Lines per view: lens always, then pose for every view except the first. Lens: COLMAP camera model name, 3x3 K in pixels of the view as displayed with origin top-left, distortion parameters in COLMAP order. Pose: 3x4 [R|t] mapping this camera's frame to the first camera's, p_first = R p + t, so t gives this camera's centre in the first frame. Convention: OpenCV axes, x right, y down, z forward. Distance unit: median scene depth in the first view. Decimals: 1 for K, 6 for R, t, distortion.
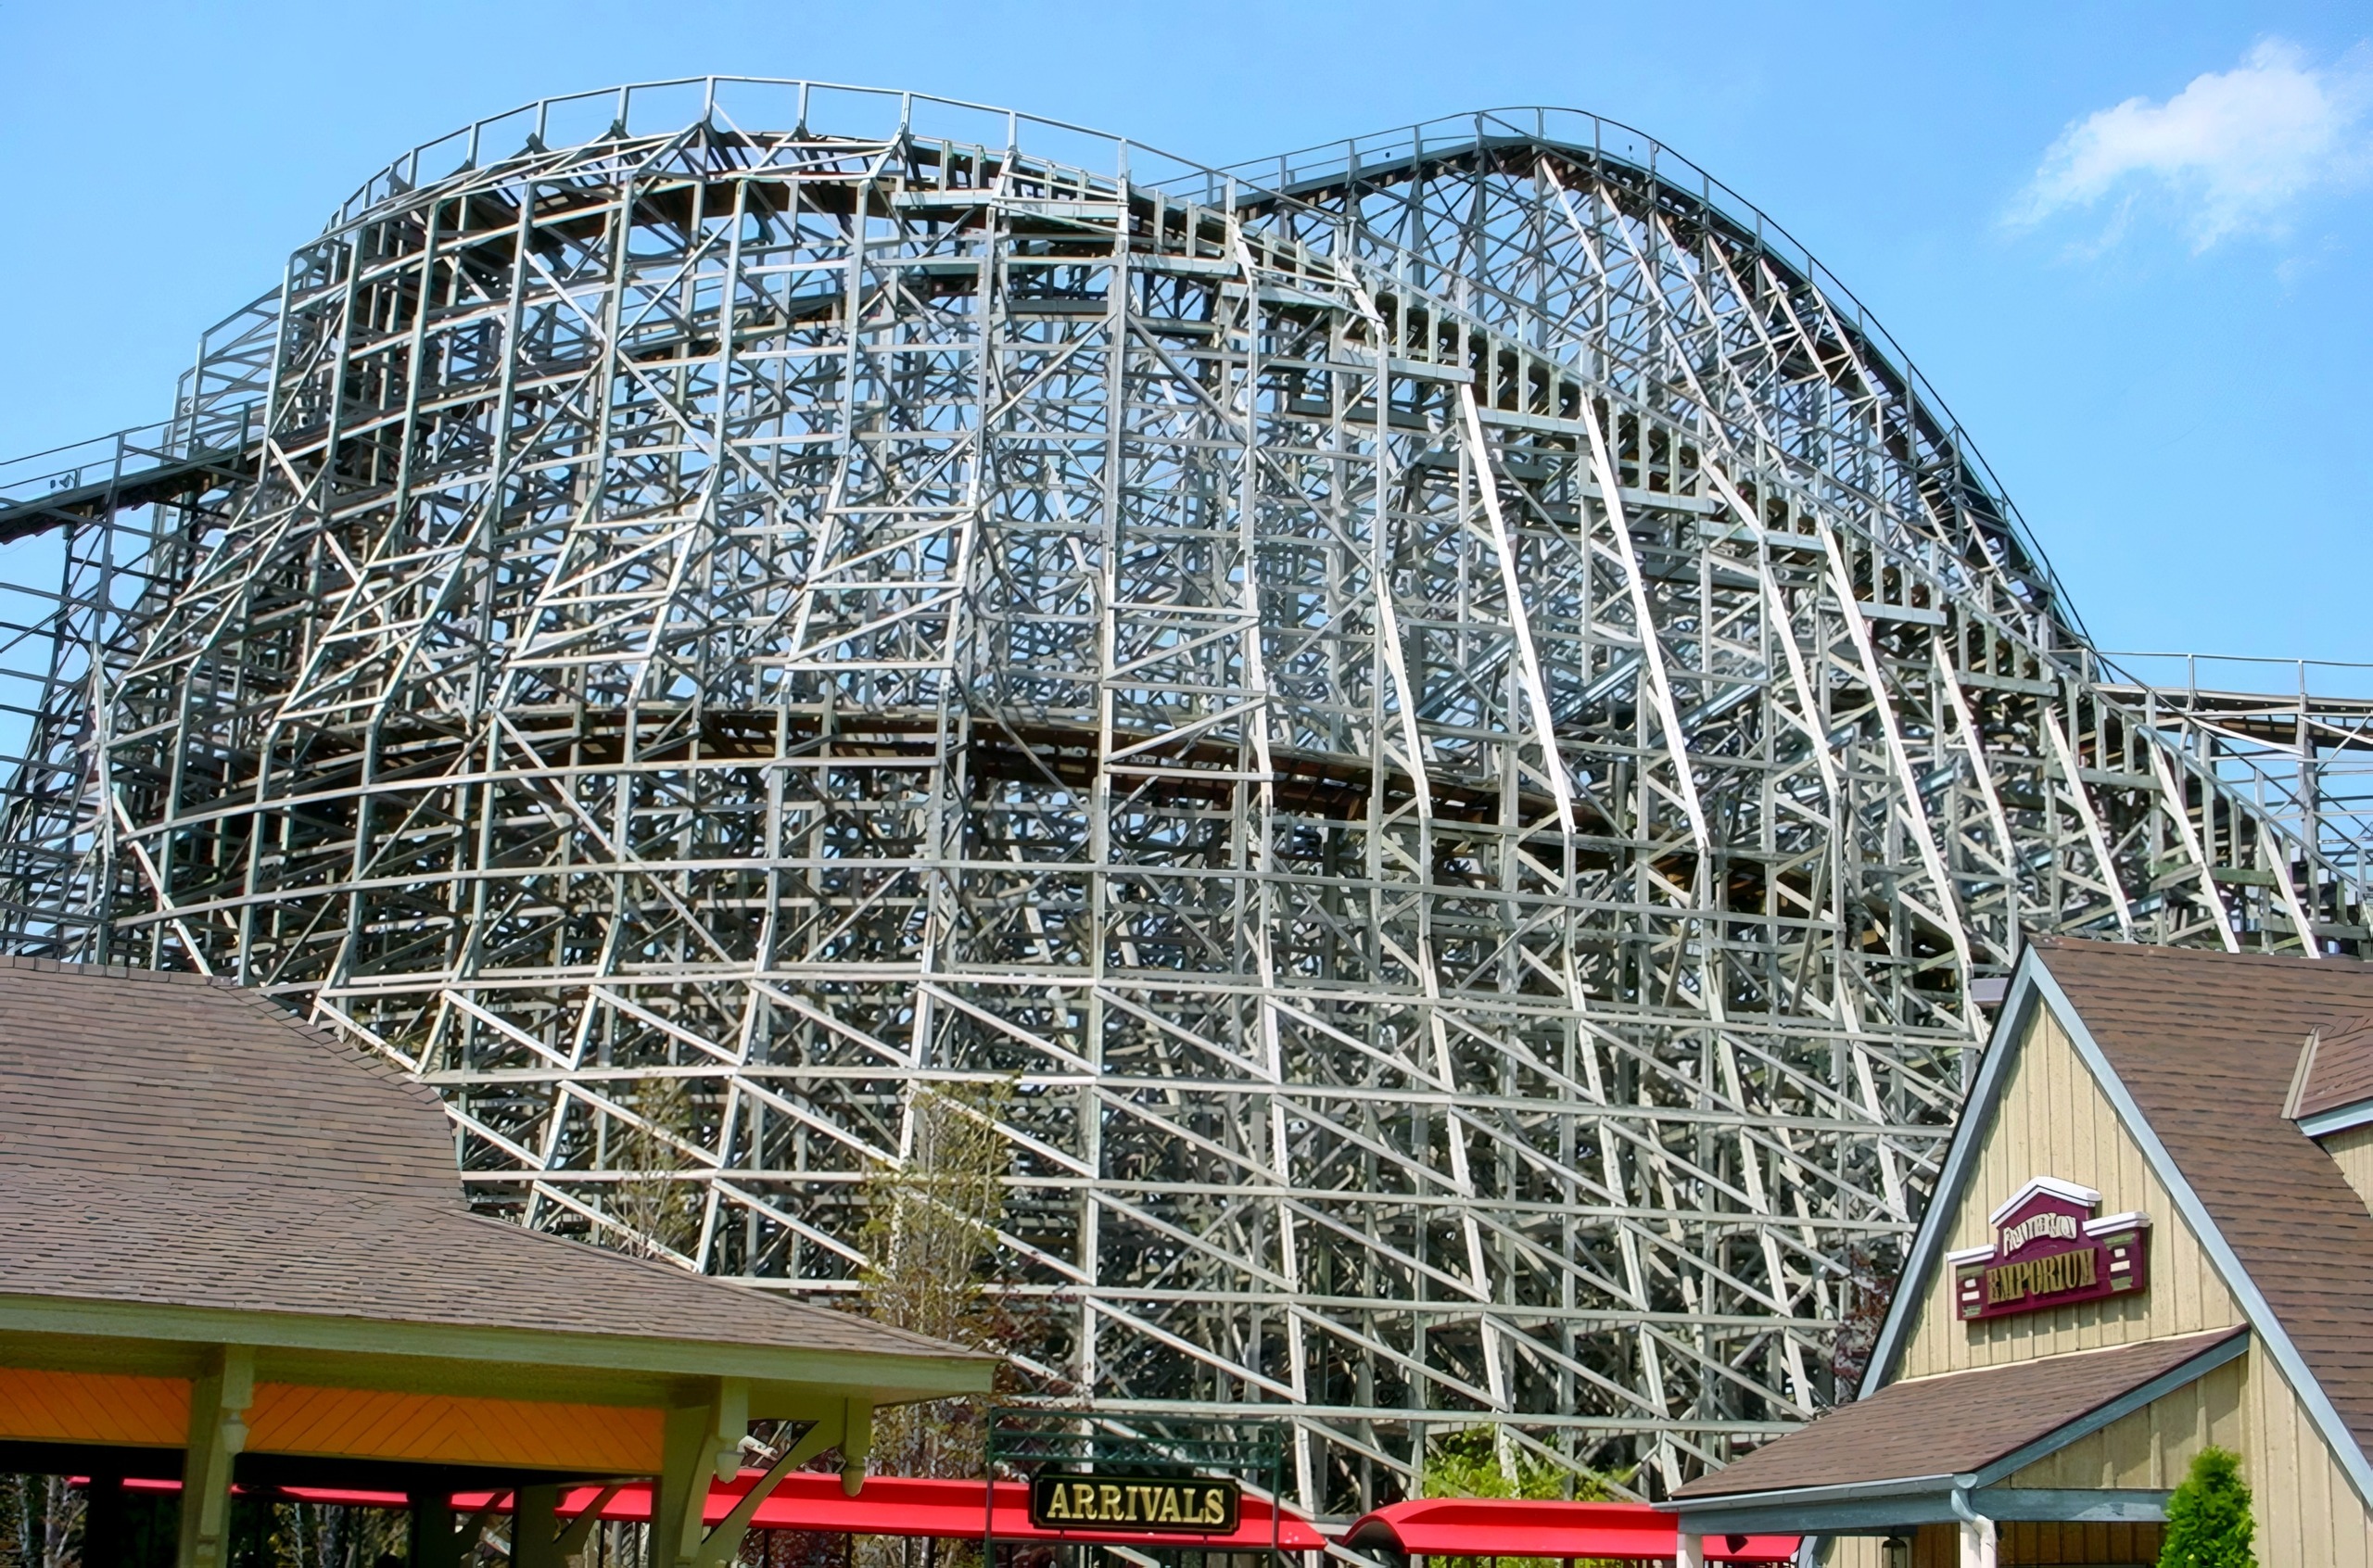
lens RADIAL K [[3006.4, 0, 1182.2], [0, 3006.4, 887.3], [0, 0, 1]] dist [-0.245265, 0.452410]
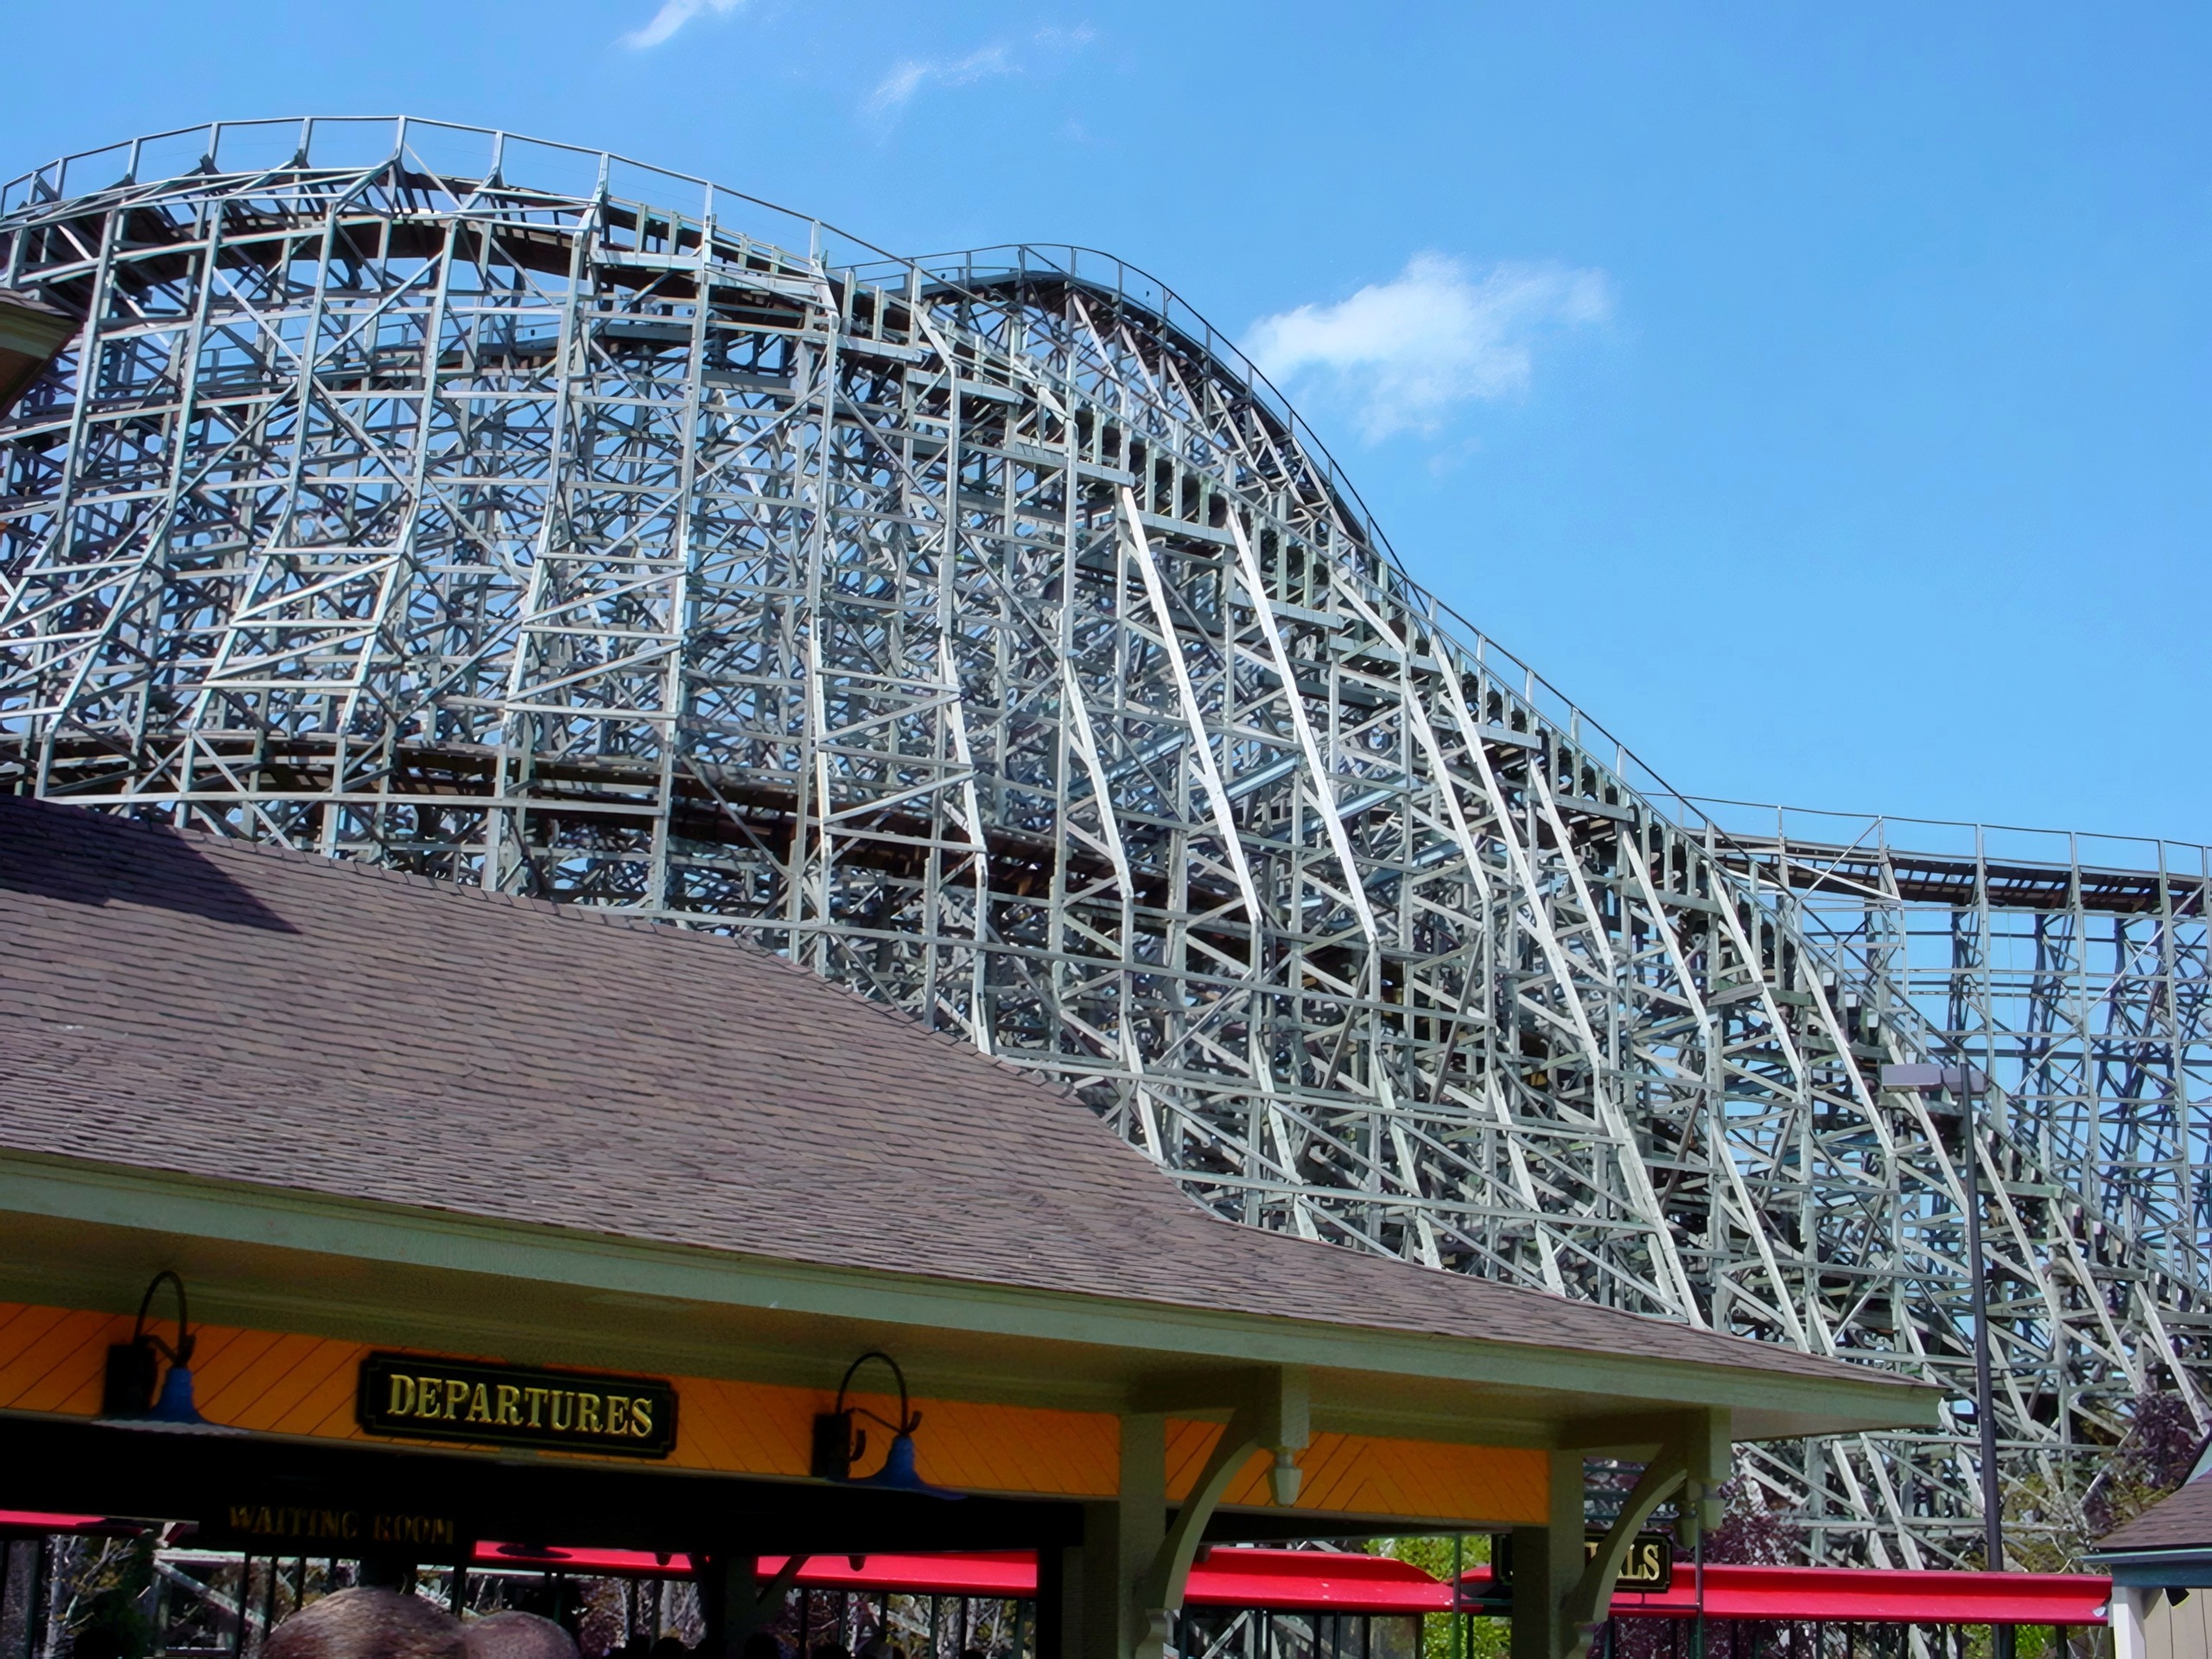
lens RADIAL K [[2797.5, 0, 1106.0], [0, 2797.5, 829.5], [0, 0, 1]] dist [-0.242399, 0.380441]
pose [[0.971889, 0.063642, 0.226675, -0.125633], [-0.050270, 0.996664, -0.064290, 0.013420], [-0.230011, 0.051088, 0.971846, 0.060628]]
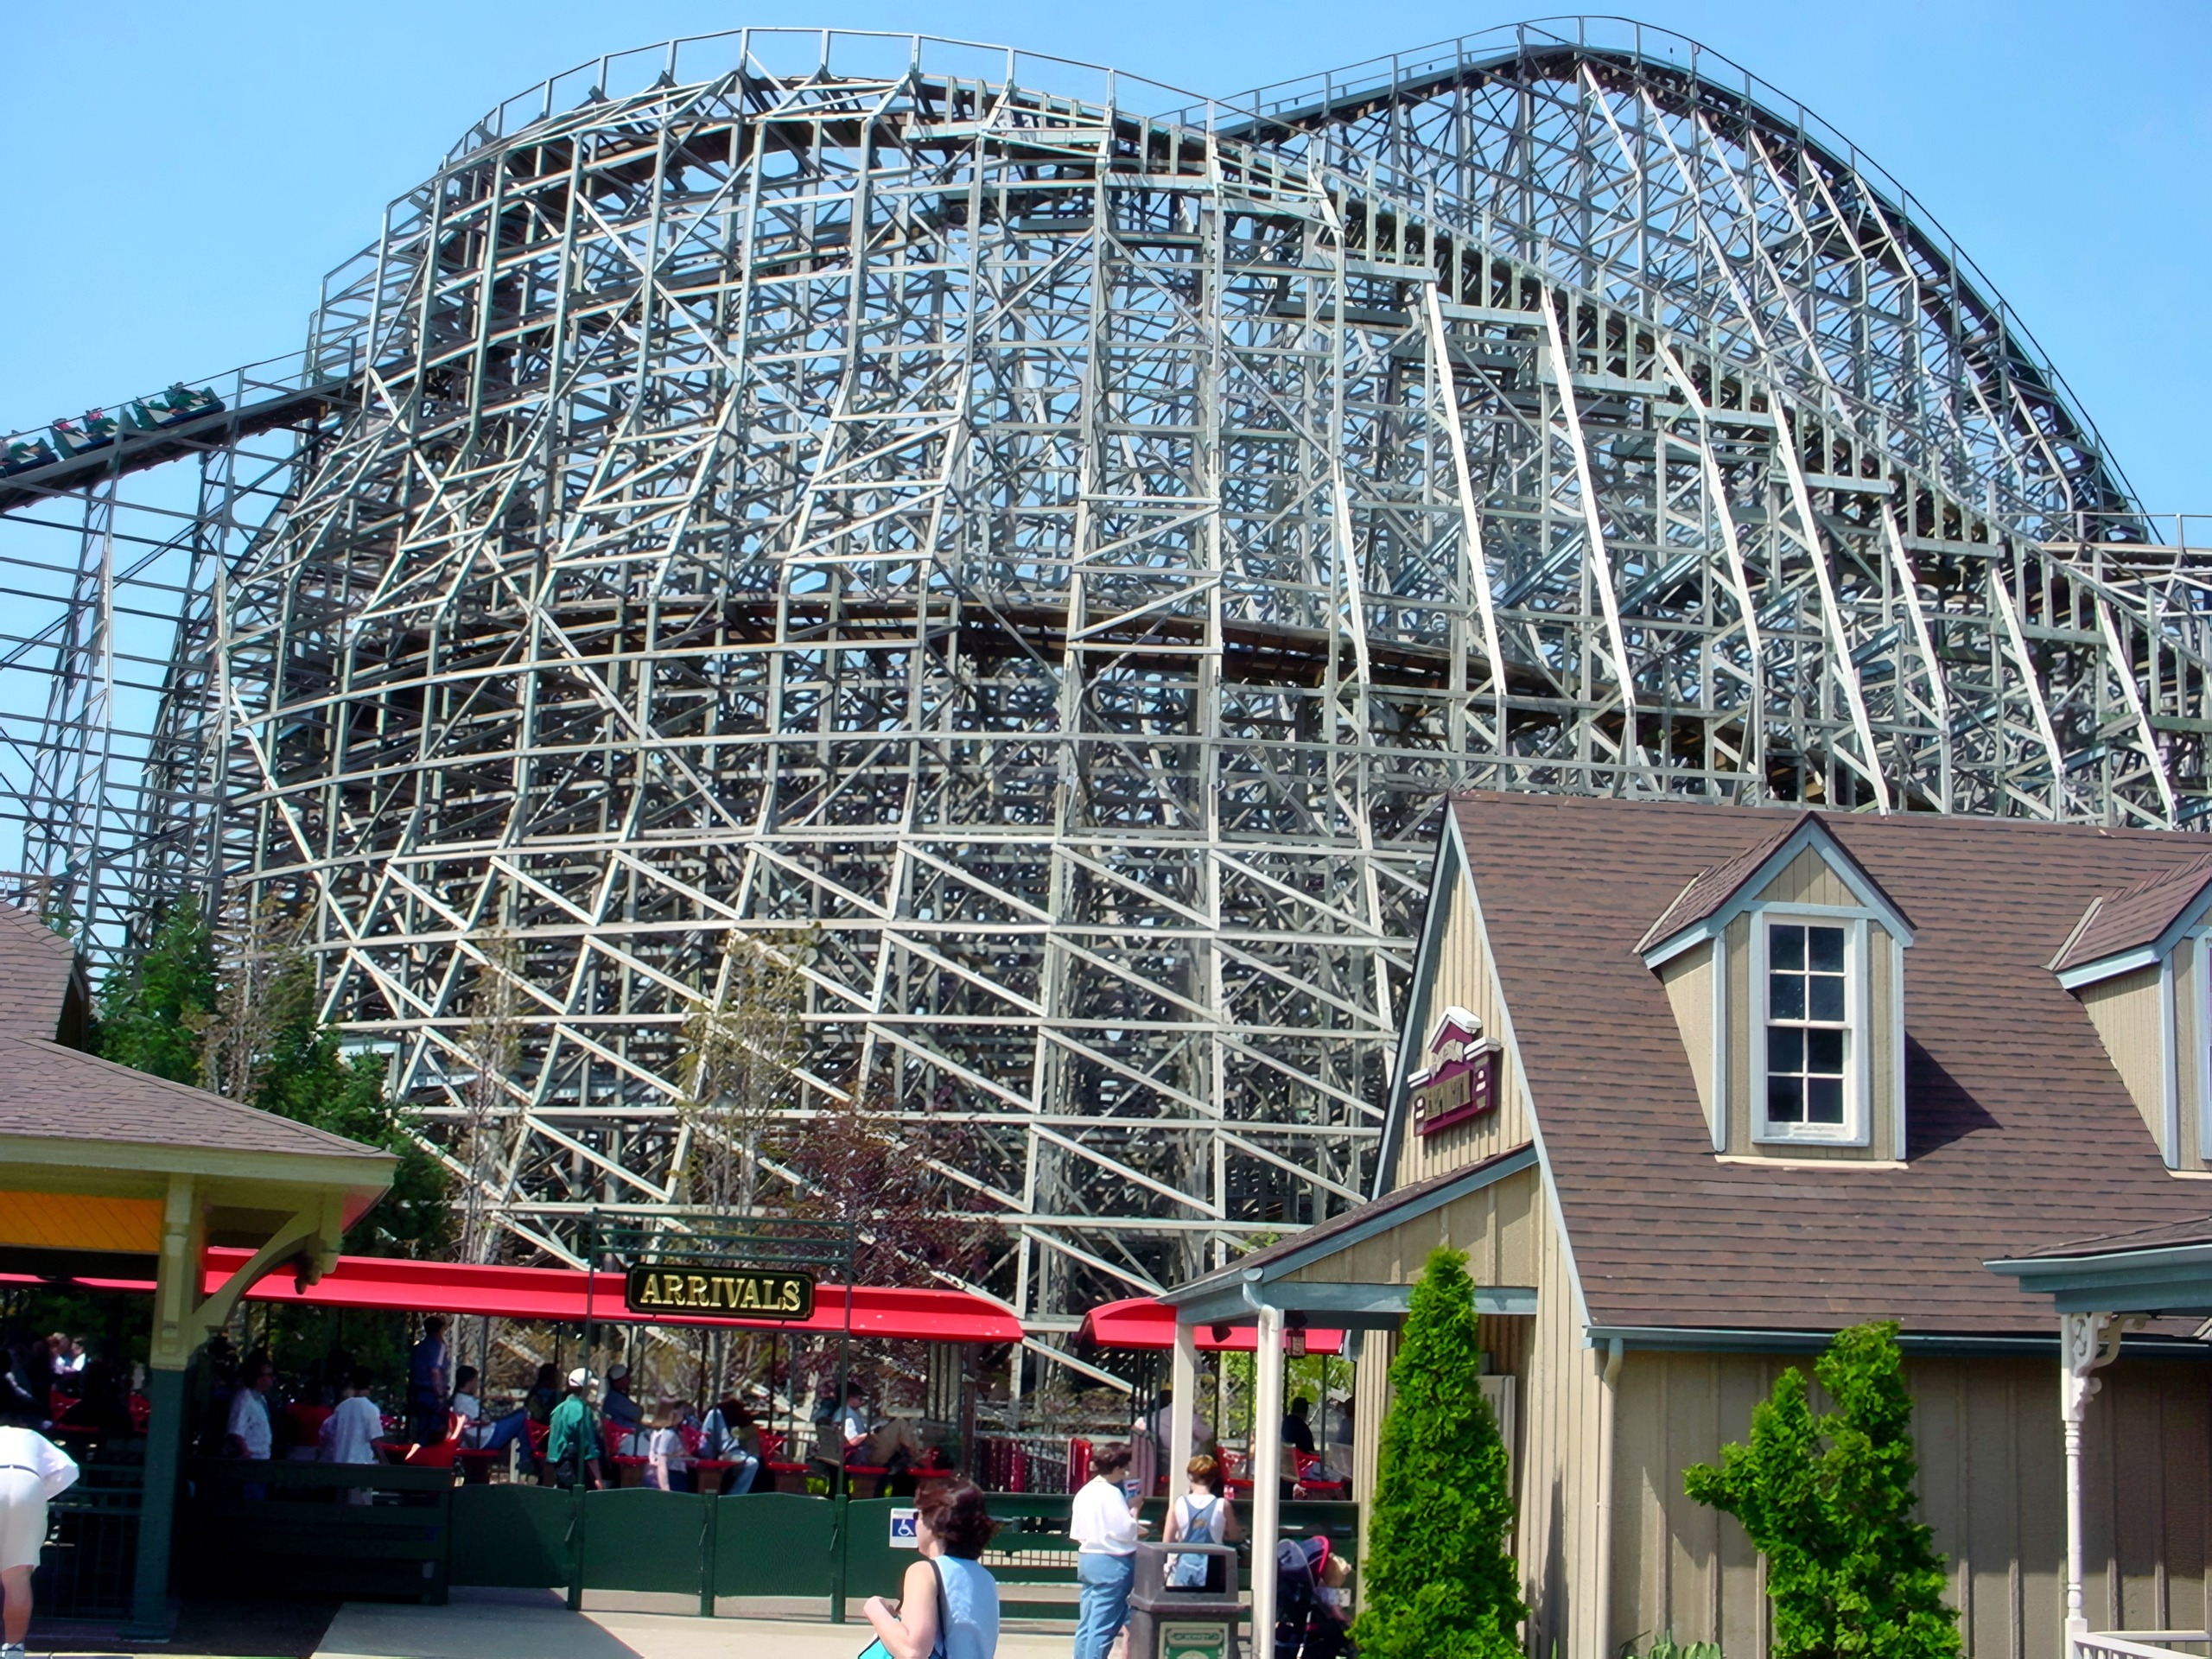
lens RADIAL K [[2797.5, 0, 1106.0], [0, 2797.5, 829.5], [0, 0, 1]] dist [-0.242399, 0.380441]
pose [[0.993744, -0.015670, -0.110579, 0.085934], [0.018801, 0.999450, 0.027334, 0.000060], [0.110090, -0.029242, 0.993491, -0.016594]]
